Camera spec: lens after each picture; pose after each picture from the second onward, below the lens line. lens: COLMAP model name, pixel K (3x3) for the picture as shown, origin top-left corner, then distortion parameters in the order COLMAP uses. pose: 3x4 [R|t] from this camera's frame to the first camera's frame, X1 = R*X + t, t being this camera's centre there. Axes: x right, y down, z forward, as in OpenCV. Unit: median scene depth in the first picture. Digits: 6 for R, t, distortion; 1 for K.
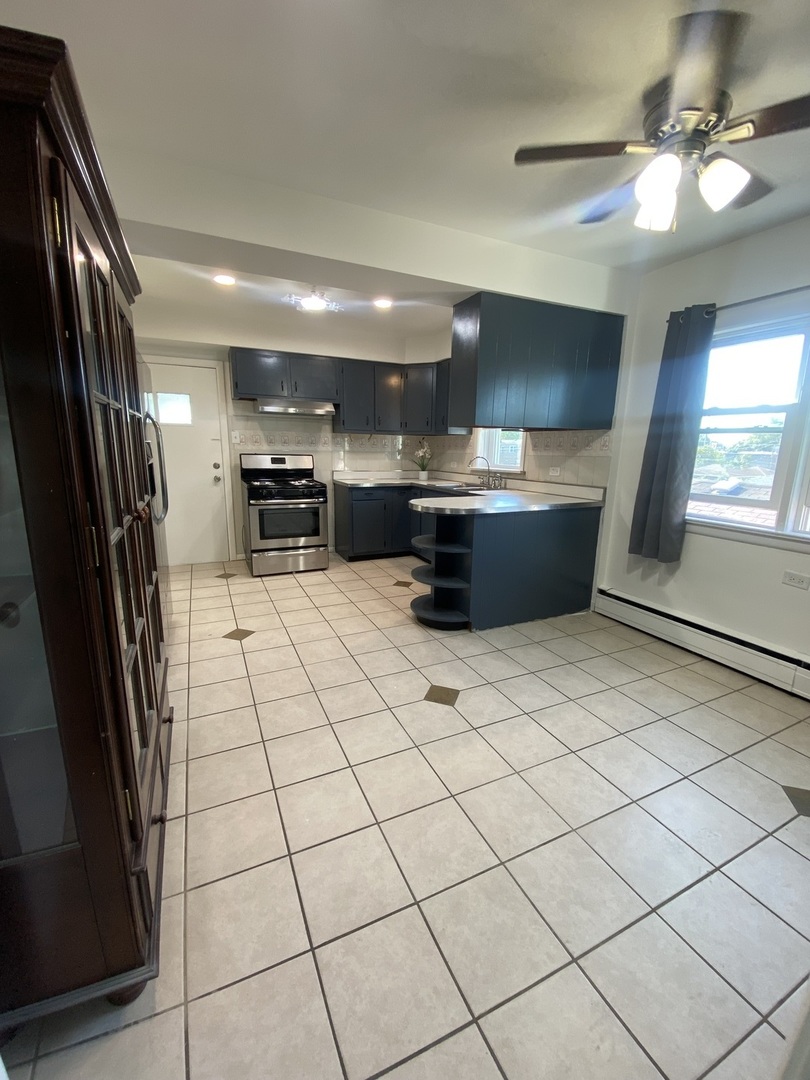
lens RADIAL K [[438.7, 0, 408.3], [0, 438.7, 546.2], [0, 0, 1]] dist [-0.002123, -0.000462]
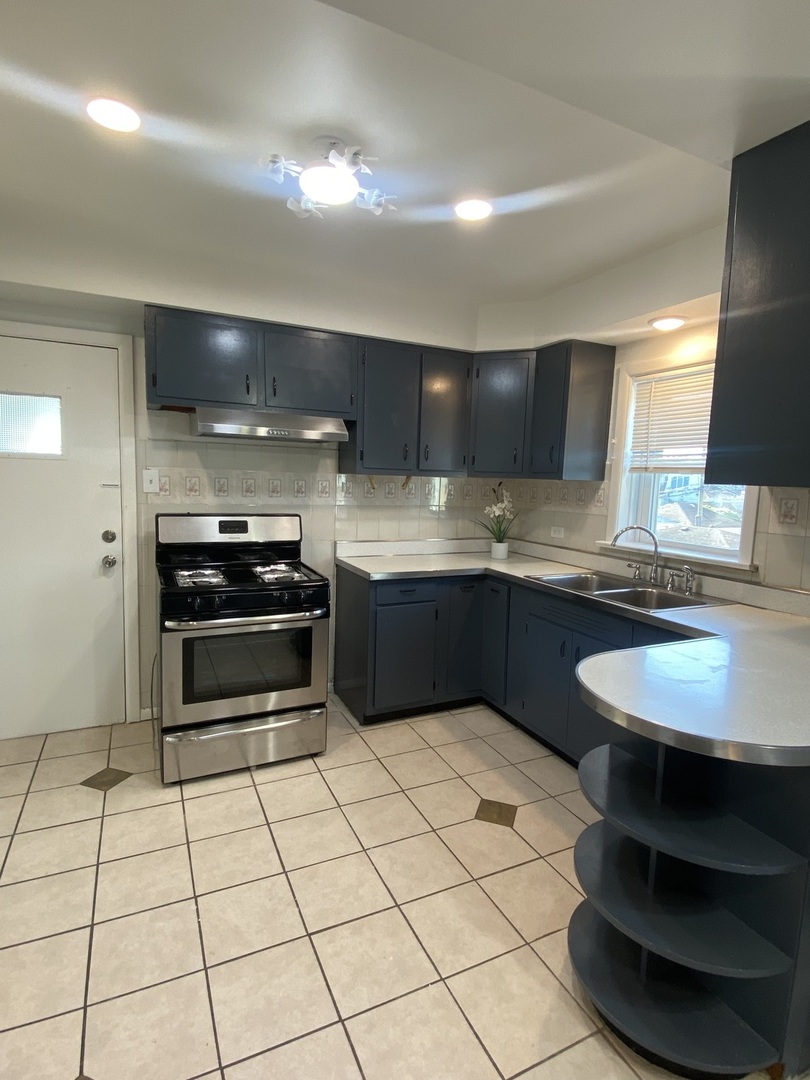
lens RADIAL K [[548.1, 0, 402.0], [0, 548.1, 533.1], [0, 0, 1]] dist [-0.001011, -0.000272]
pose [[0.999904, 0.013791, 0.001466, -0.103622], [-0.013517, 0.992752, -0.119420, -0.117021], [-0.003102, 0.119389, 0.992843, 0.376750]]
